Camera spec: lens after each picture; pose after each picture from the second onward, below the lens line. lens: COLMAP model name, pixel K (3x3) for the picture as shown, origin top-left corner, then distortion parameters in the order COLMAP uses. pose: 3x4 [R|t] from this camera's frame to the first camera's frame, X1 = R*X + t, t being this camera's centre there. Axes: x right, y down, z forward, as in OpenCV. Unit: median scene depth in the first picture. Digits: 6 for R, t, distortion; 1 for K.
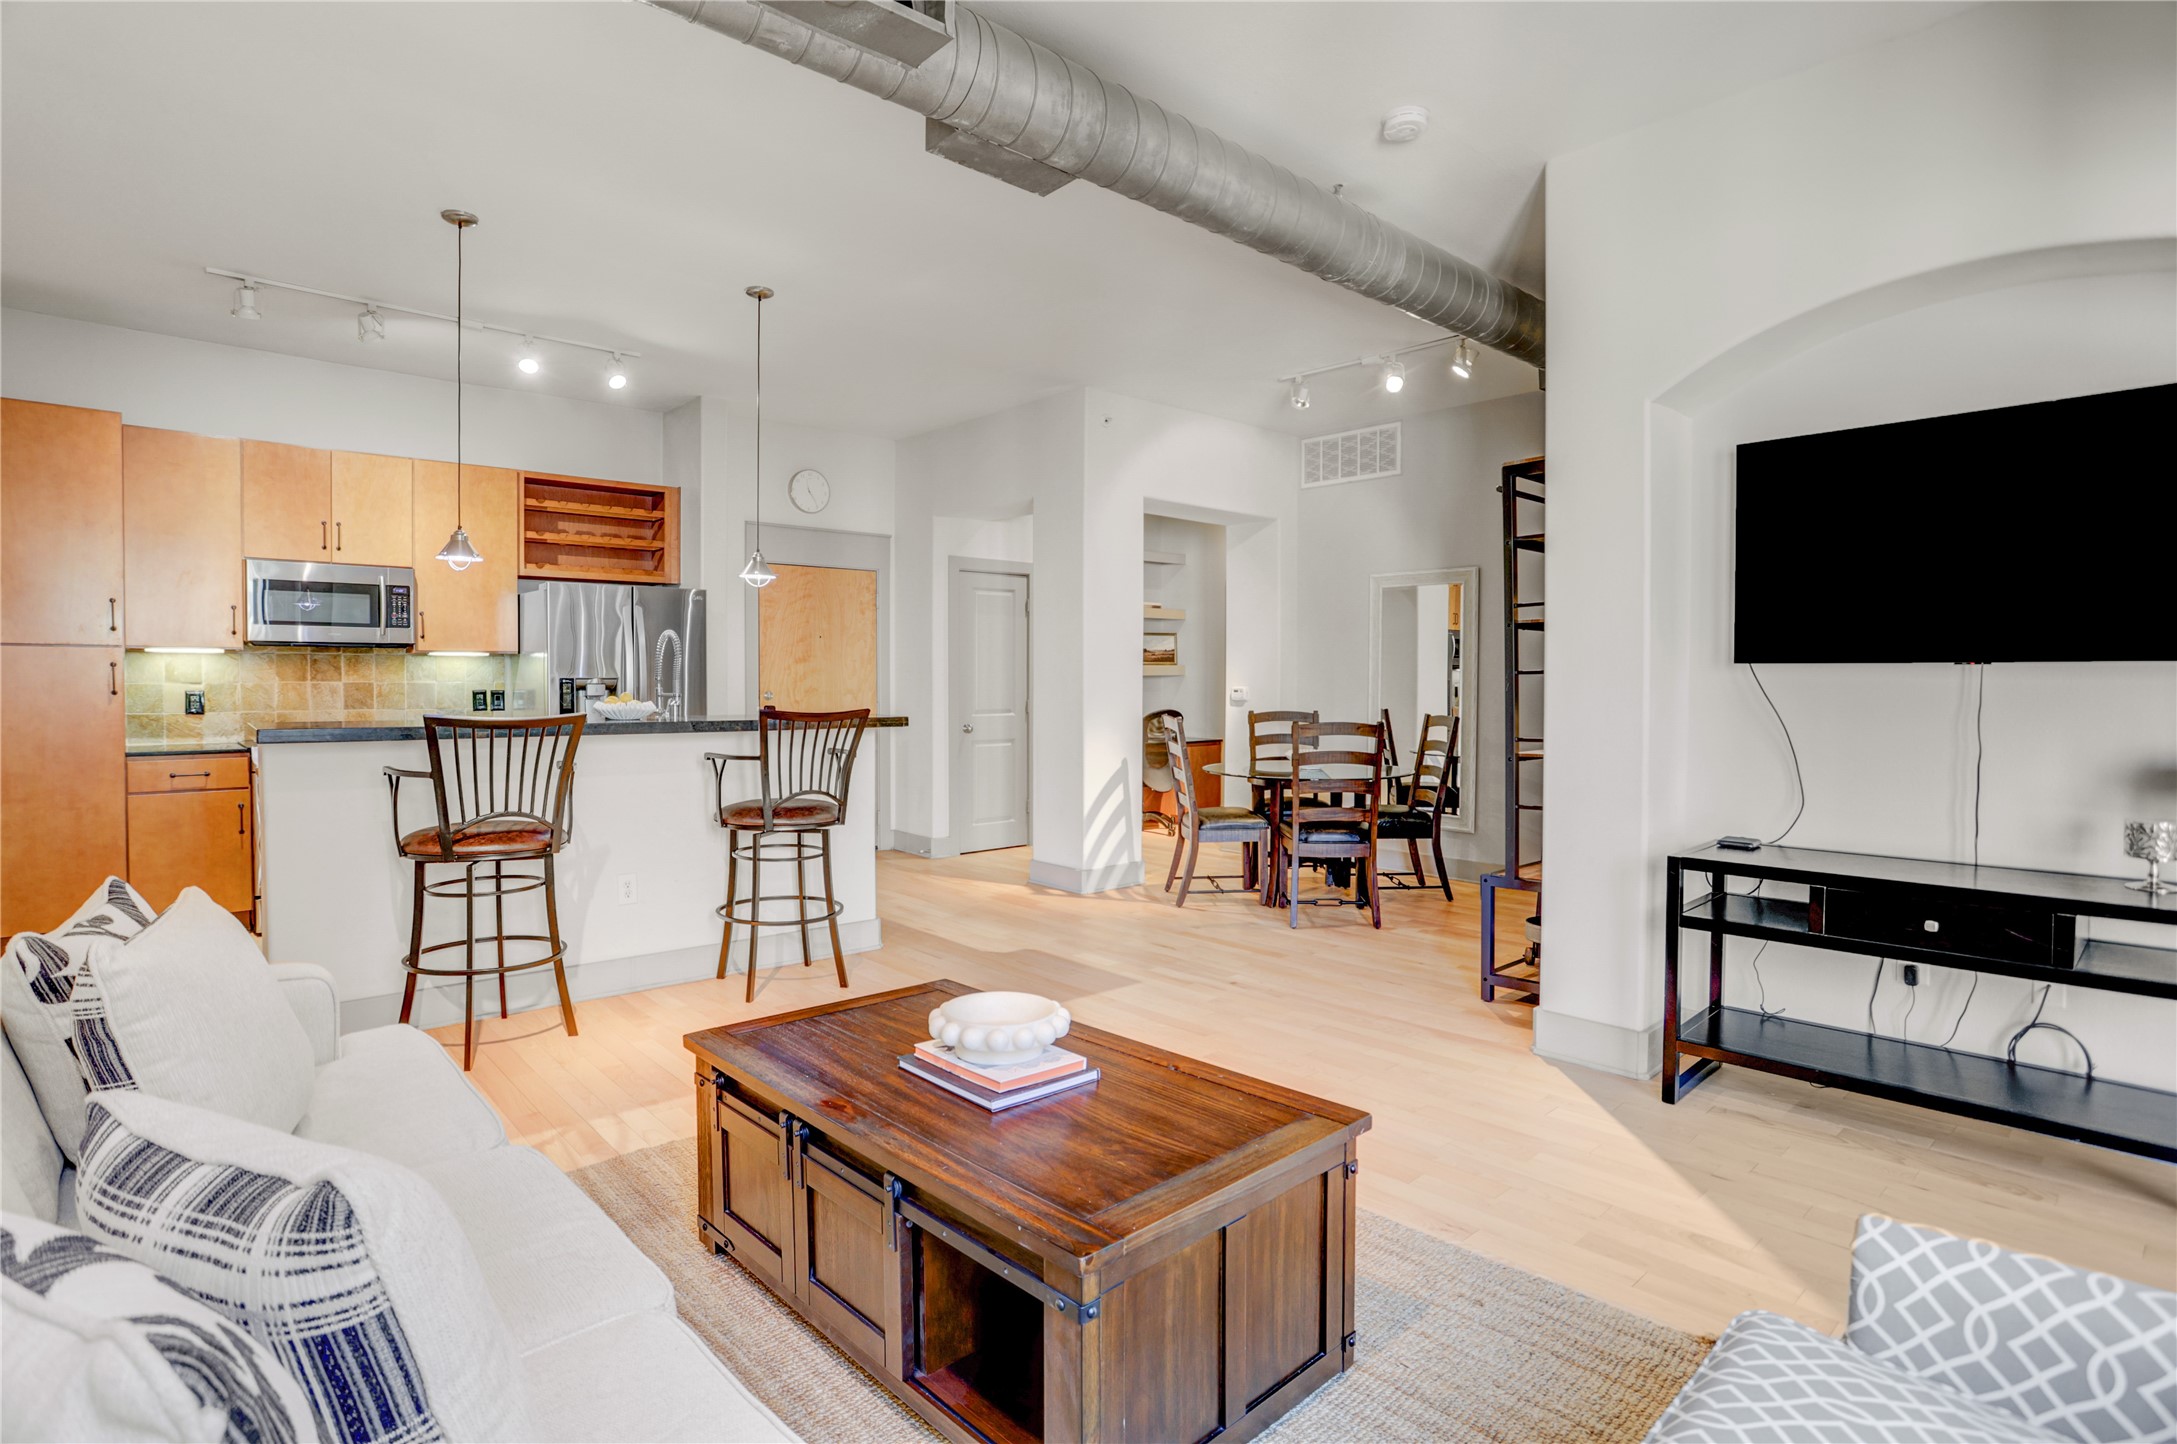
lens RADIAL K [[1056.1, 0, 1093.5], [0, 1056.1, 709.8], [0, 0, 1]] dist [-0.049536, 0.012400]
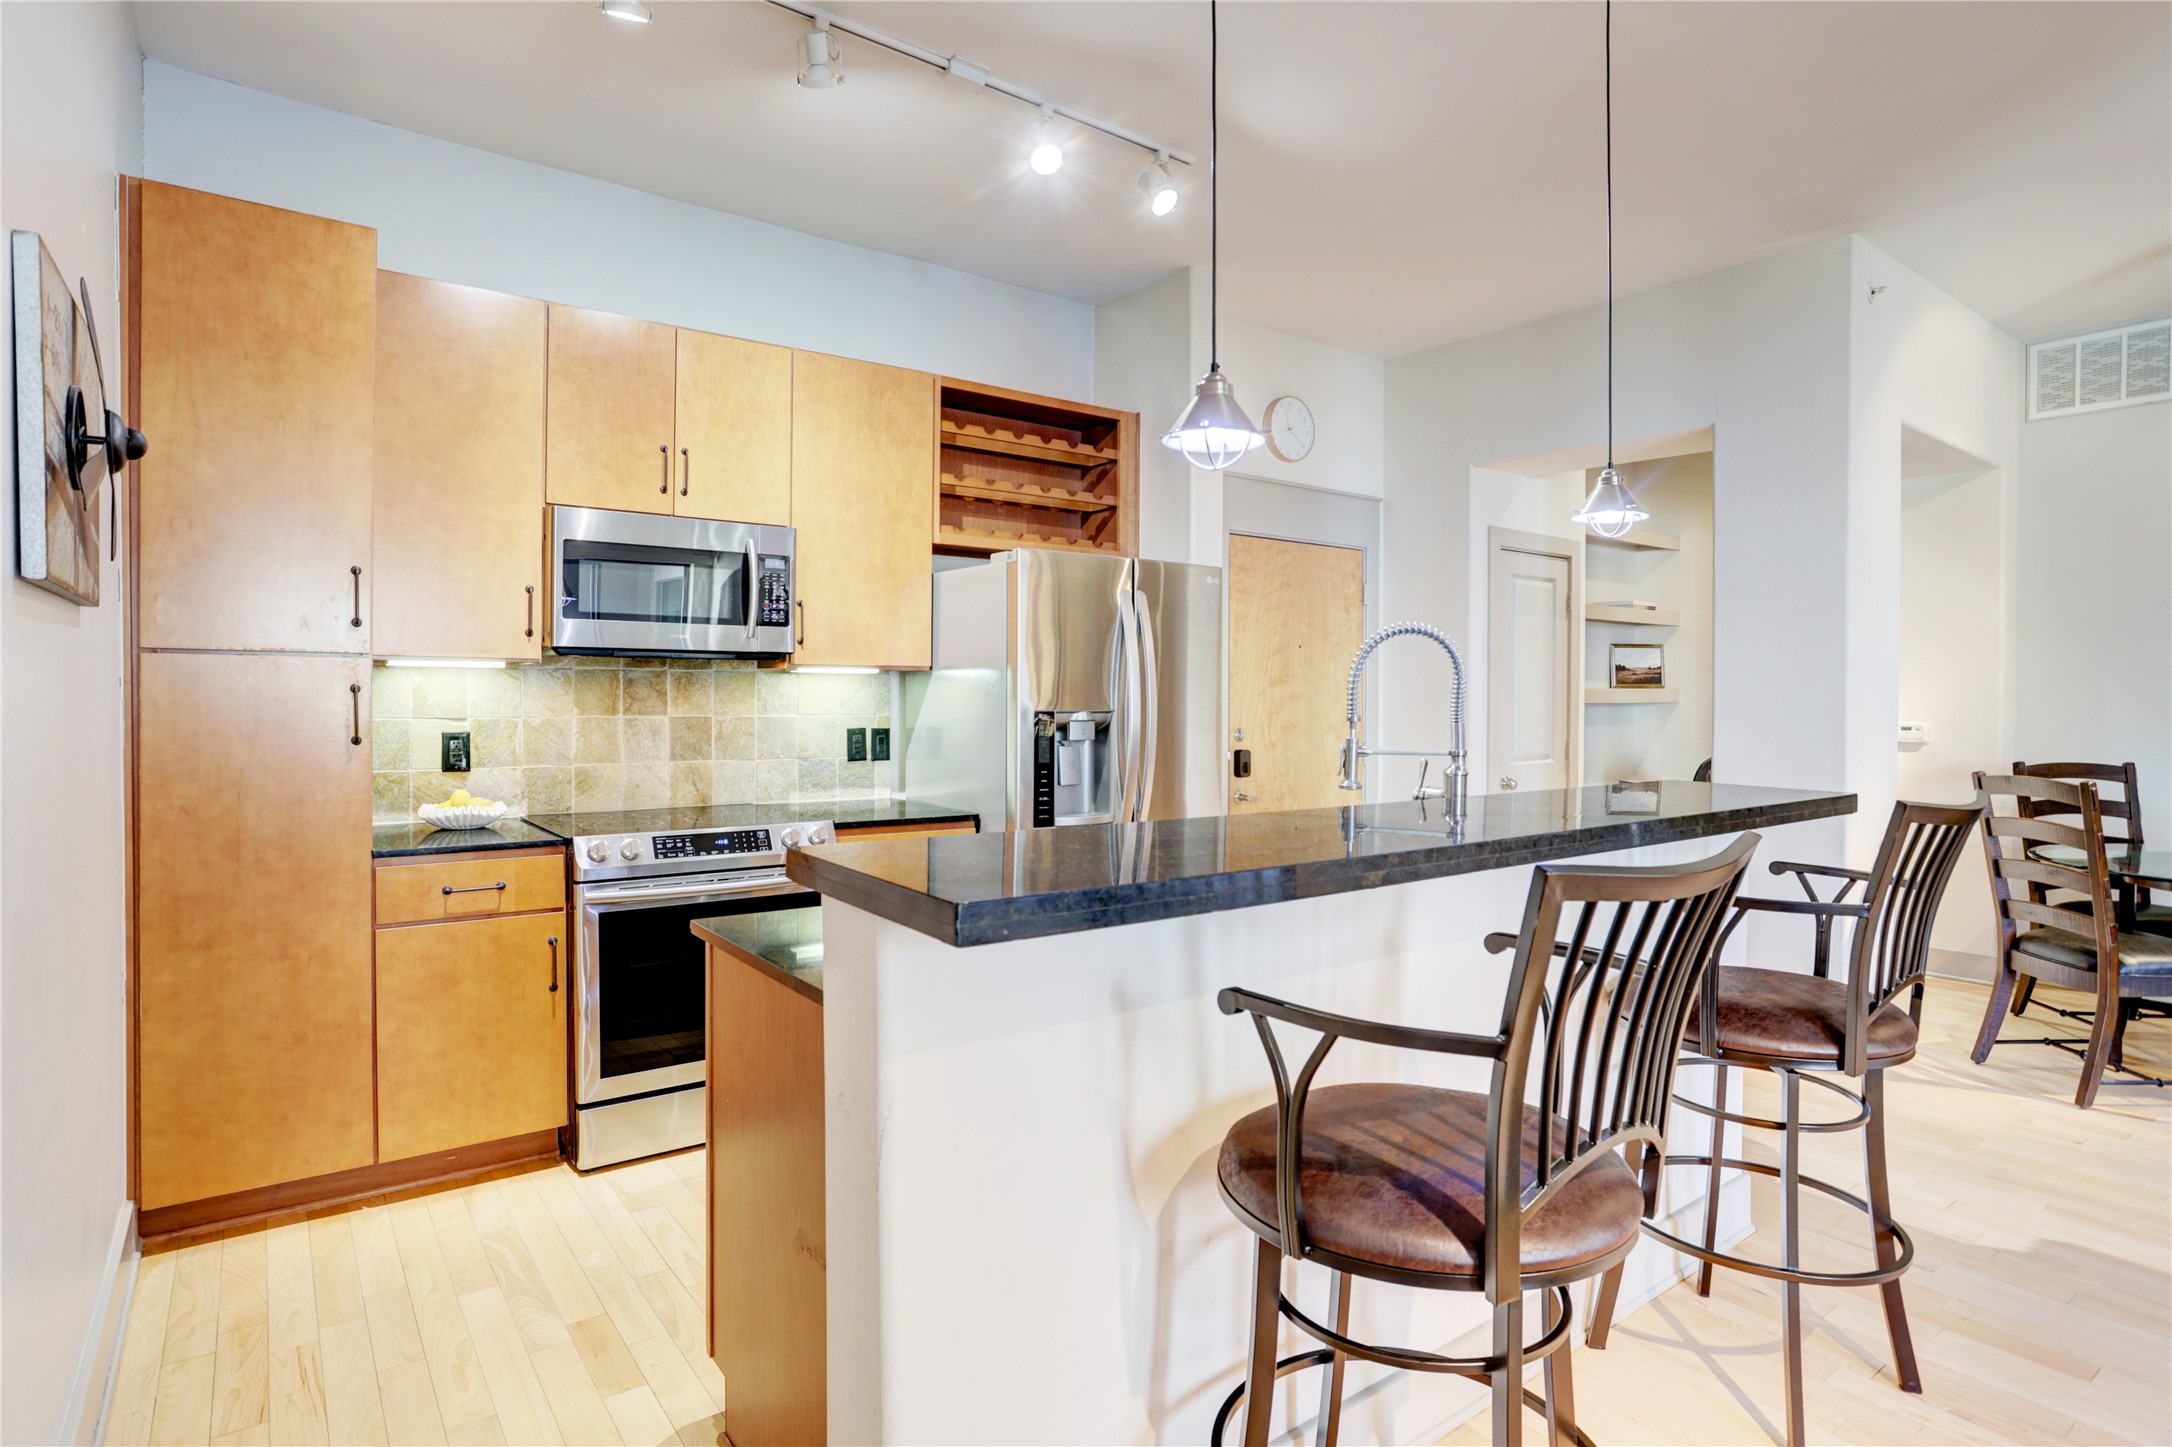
lens RADIAL K [[1147.4, 0, 1095.2], [0, 1147.4, 716.9], [0, 0, 1]] dist [-0.030240, 0.001112]
pose [[0.995016, 0.008657, -0.099339, -0.417931], [-0.009657, 0.999907, -0.009591, -0.022690], [0.099247, 0.010503, 0.995007, 0.359657]]
